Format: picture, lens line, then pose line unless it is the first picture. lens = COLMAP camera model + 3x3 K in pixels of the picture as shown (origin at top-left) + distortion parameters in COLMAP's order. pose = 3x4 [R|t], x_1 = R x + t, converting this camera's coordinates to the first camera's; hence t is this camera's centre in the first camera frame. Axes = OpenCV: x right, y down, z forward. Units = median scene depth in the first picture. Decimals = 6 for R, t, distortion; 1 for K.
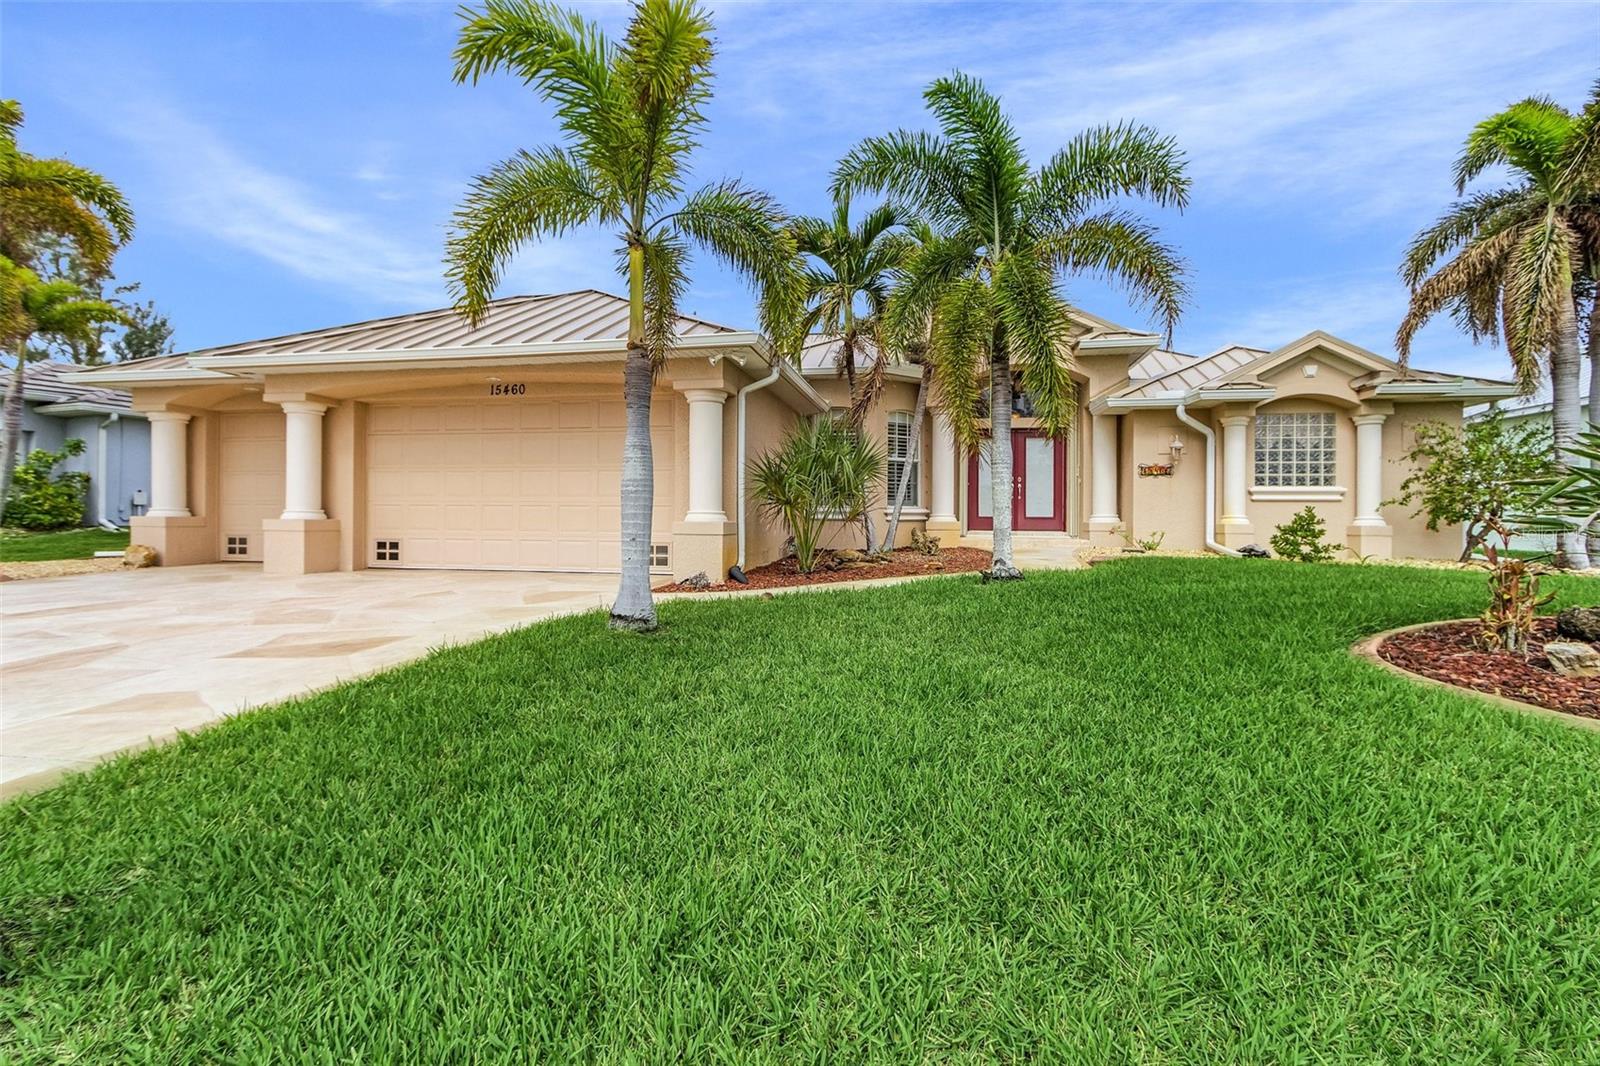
lens RADIAL K [[773.9, 0, 786.8], [0, 773.9, 511.9], [0, 0, 1]] dist [0.008442, -0.000215]
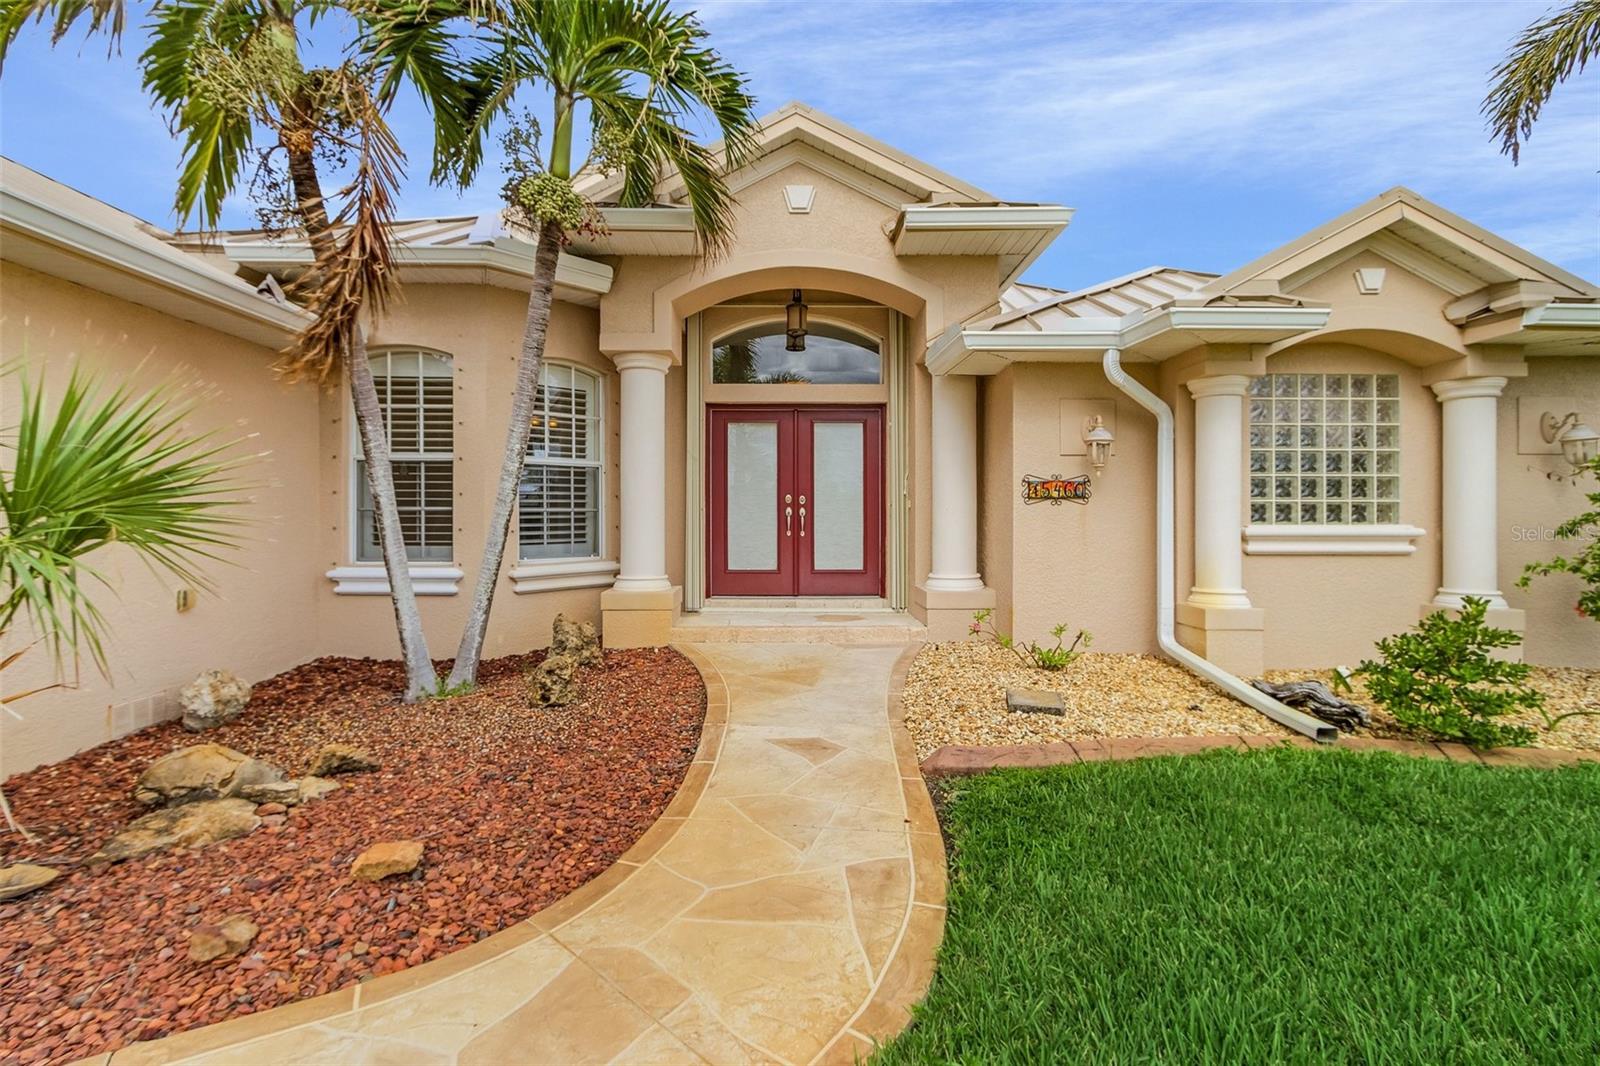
lens RADIAL K [[773.9, 0, 798.9], [0, 773.9, 516.0], [0, 0, 1]] dist [0.008442, -0.000215]
pose [[0.977524, -0.008911, 0.210637, 0.228620], [0.006392, 0.999900, 0.012635, -0.045905], [-0.210728, -0.011005, 0.977483, 0.590128]]
